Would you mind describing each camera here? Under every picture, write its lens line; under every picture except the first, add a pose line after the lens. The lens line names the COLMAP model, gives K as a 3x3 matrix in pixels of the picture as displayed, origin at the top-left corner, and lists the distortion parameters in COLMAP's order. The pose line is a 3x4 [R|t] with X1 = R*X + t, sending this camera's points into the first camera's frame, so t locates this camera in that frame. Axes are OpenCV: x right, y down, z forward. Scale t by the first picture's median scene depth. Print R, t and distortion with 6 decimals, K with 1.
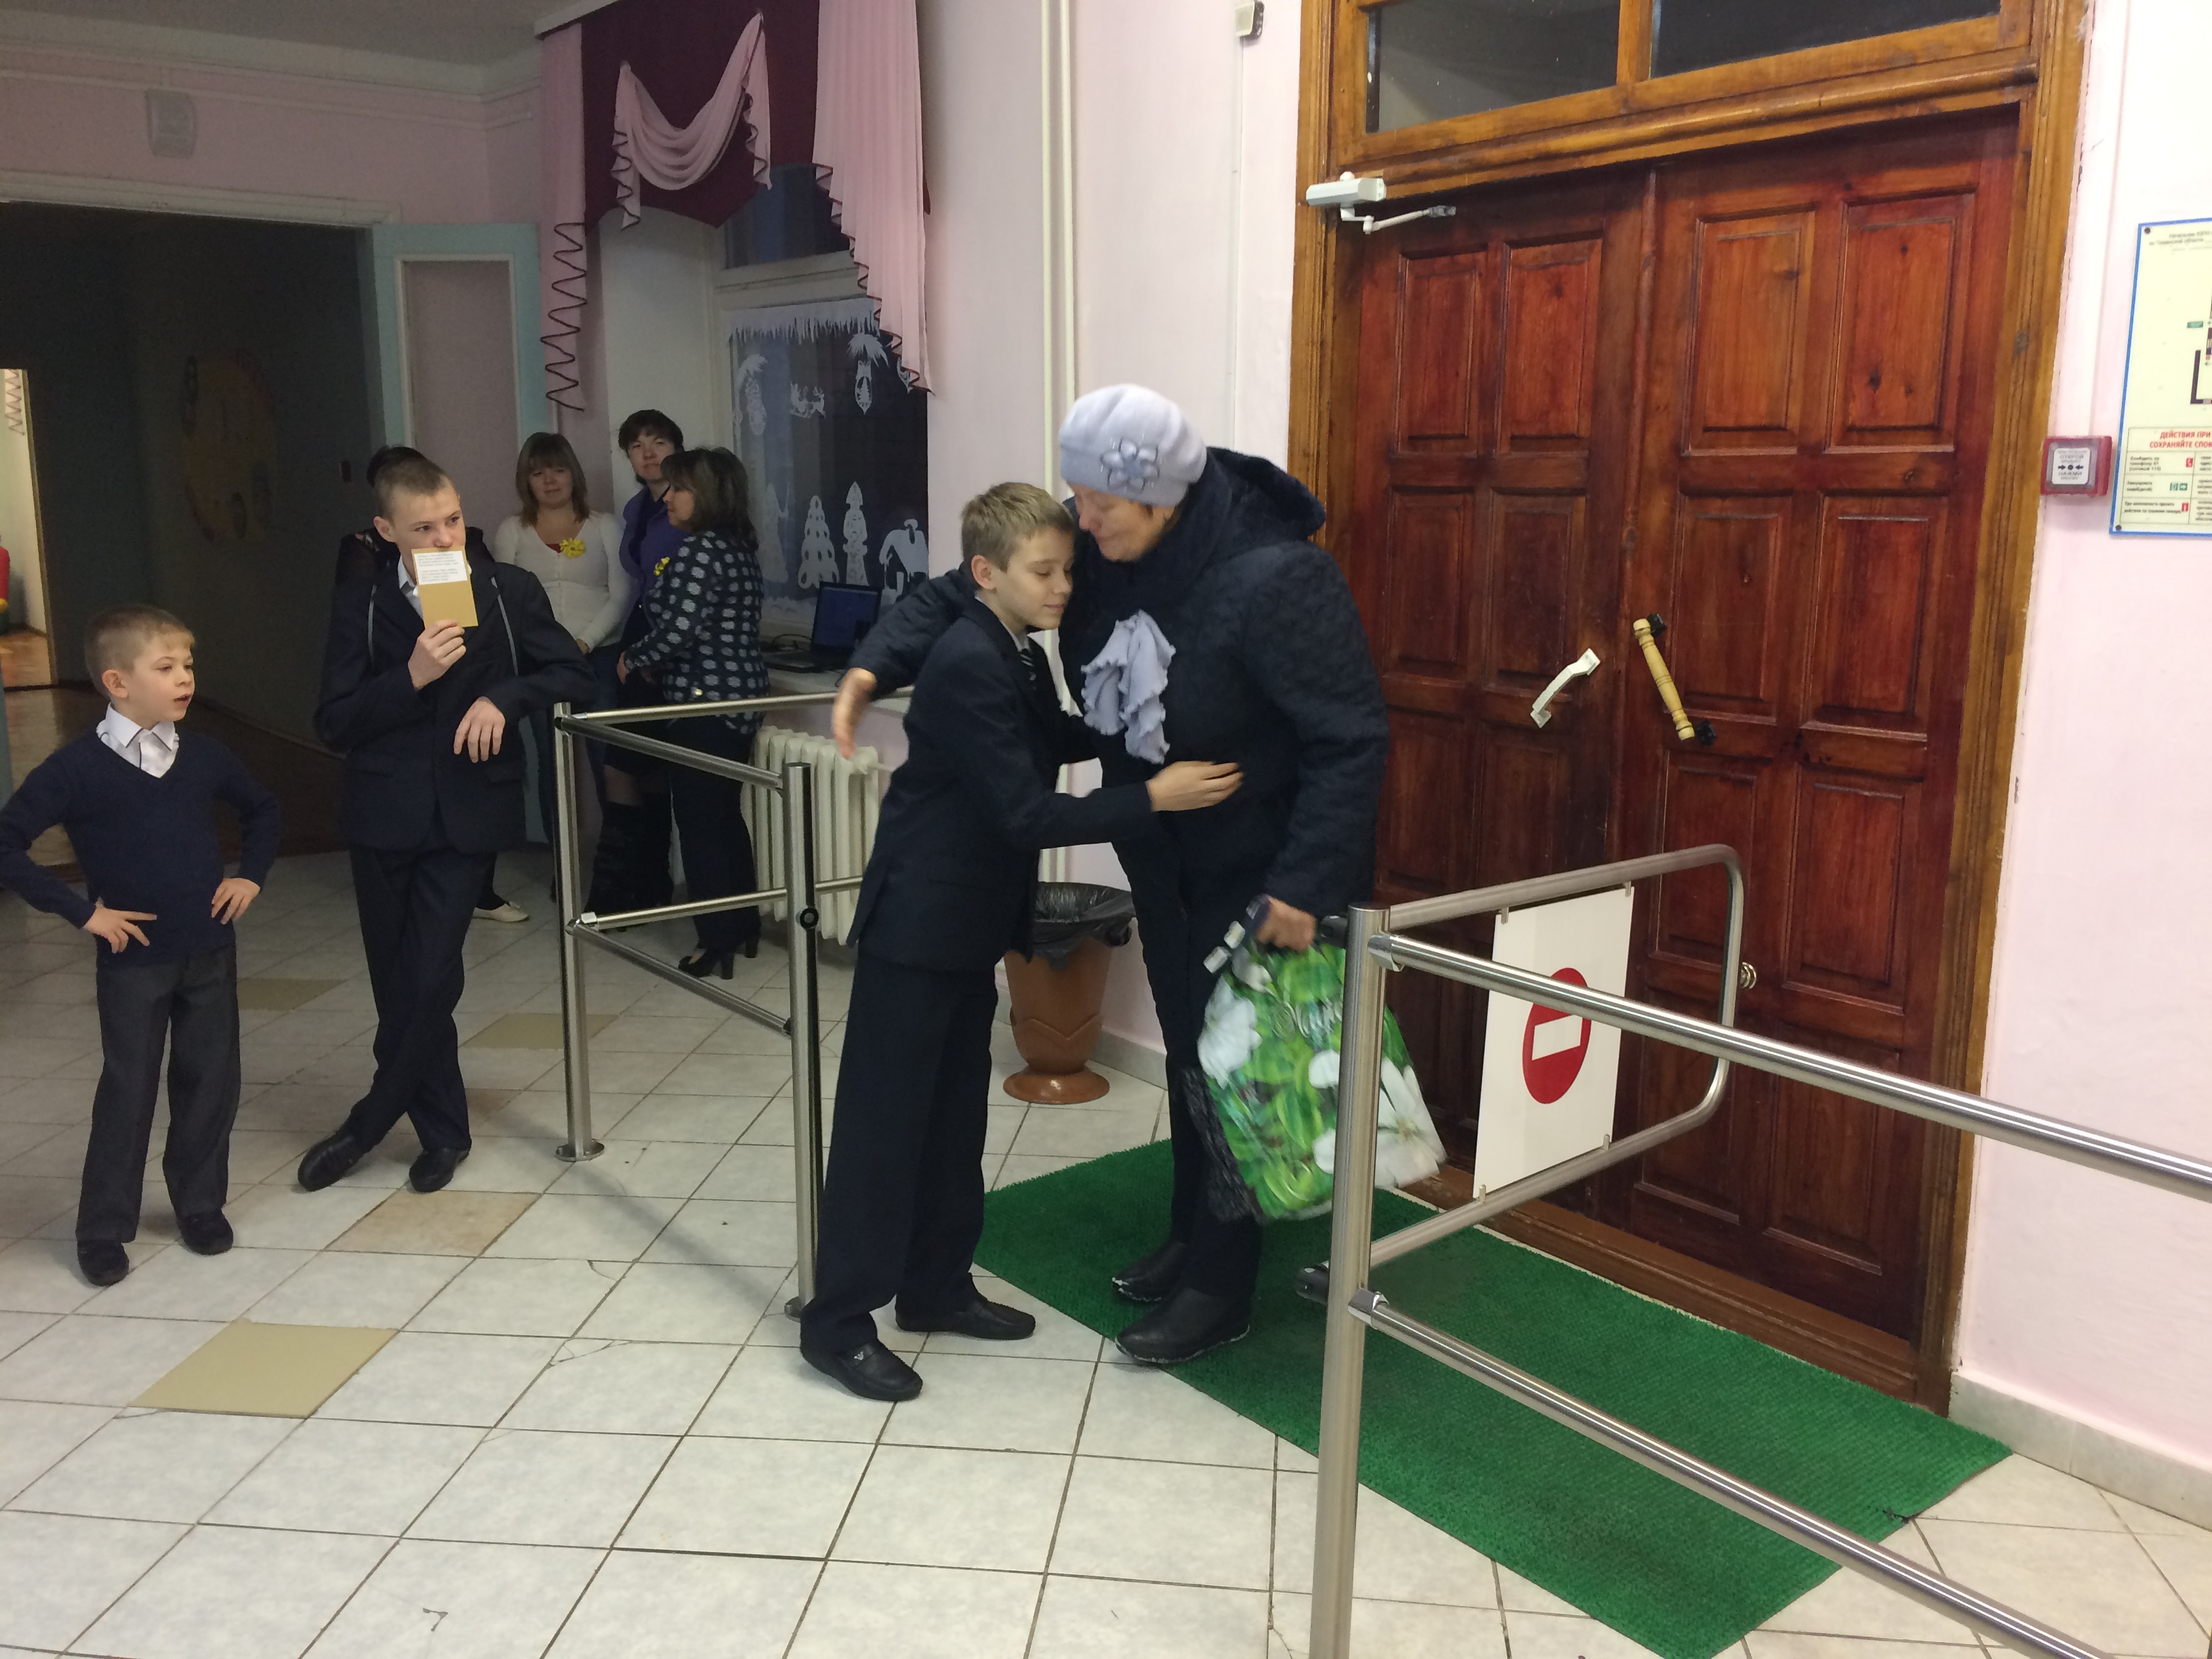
lens RADIAL K [[1956.9, 0, 1114.0], [0, 1956.9, 803.7], [0, 0, 1]] dist [0.178758, -0.266044]
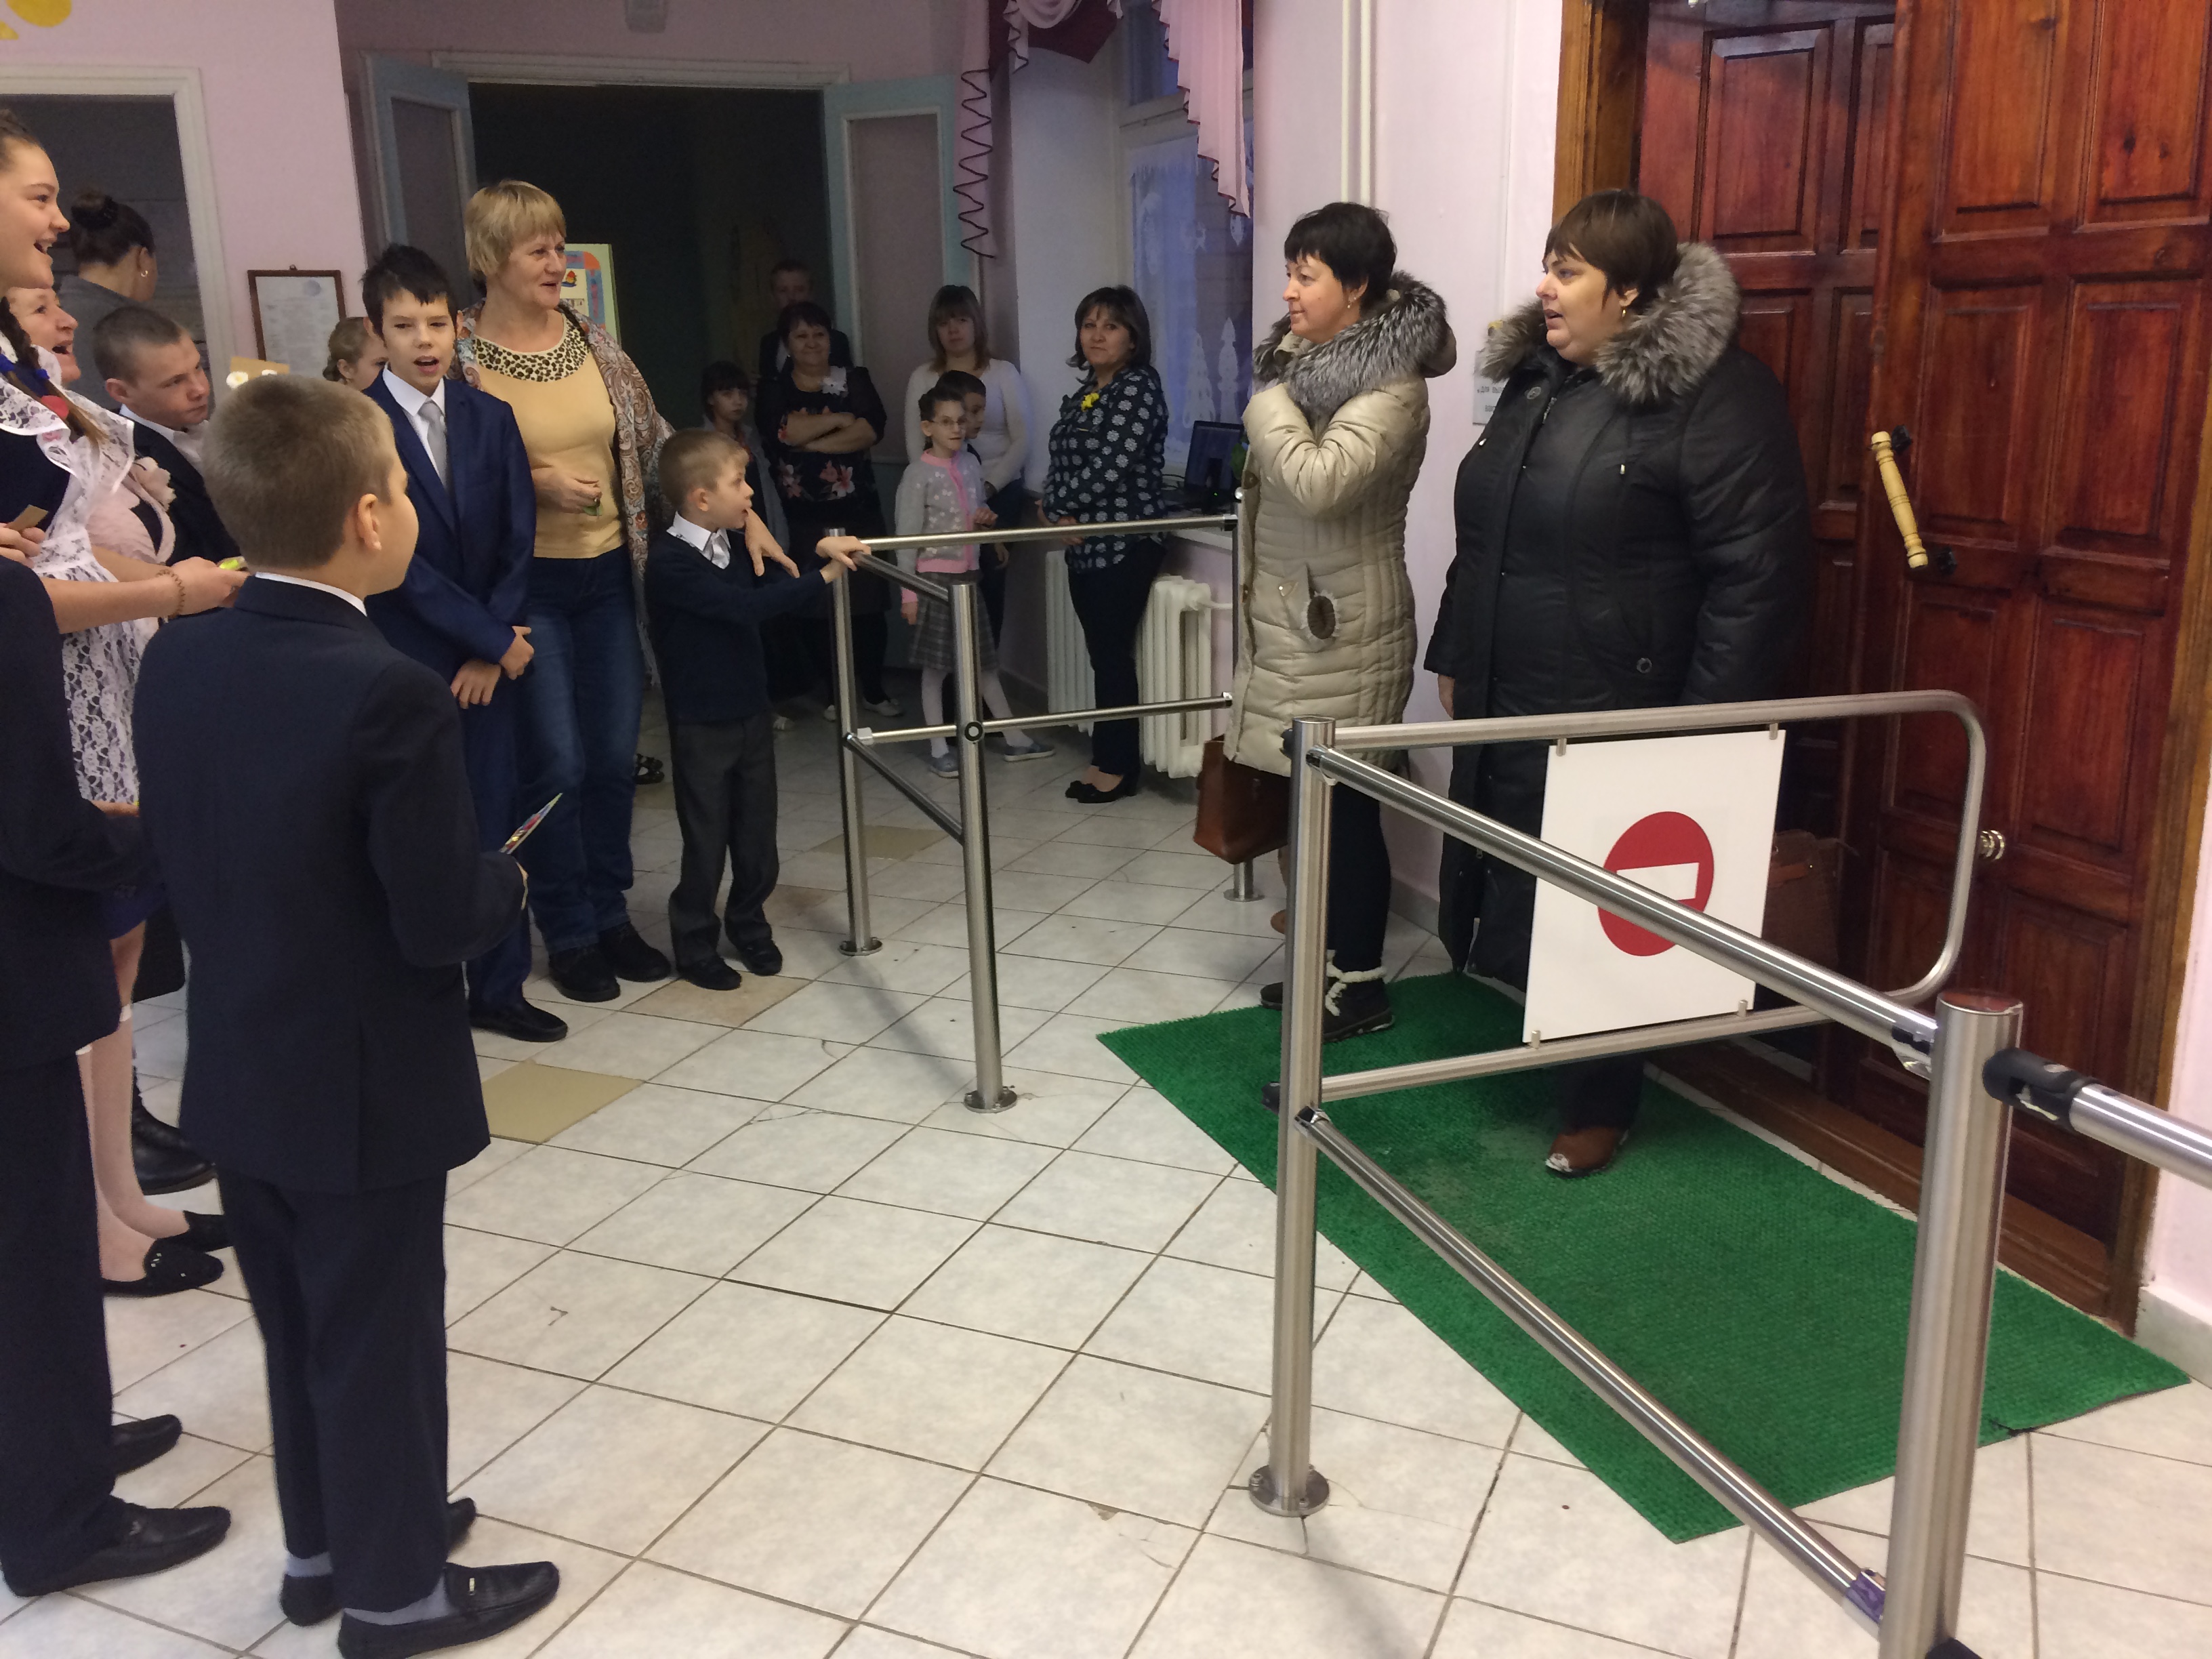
lens RADIAL K [[1956.9, 0, 1114.0], [0, 1956.9, 803.7], [0, 0, 1]] dist [0.178758, -0.266044]
pose [[0.950763, 0.047296, -0.306287, 0.232996], [-0.025430, 0.996860, 0.074992, 0.015130], [0.308872, -0.063510, 0.948981, 0.031962]]
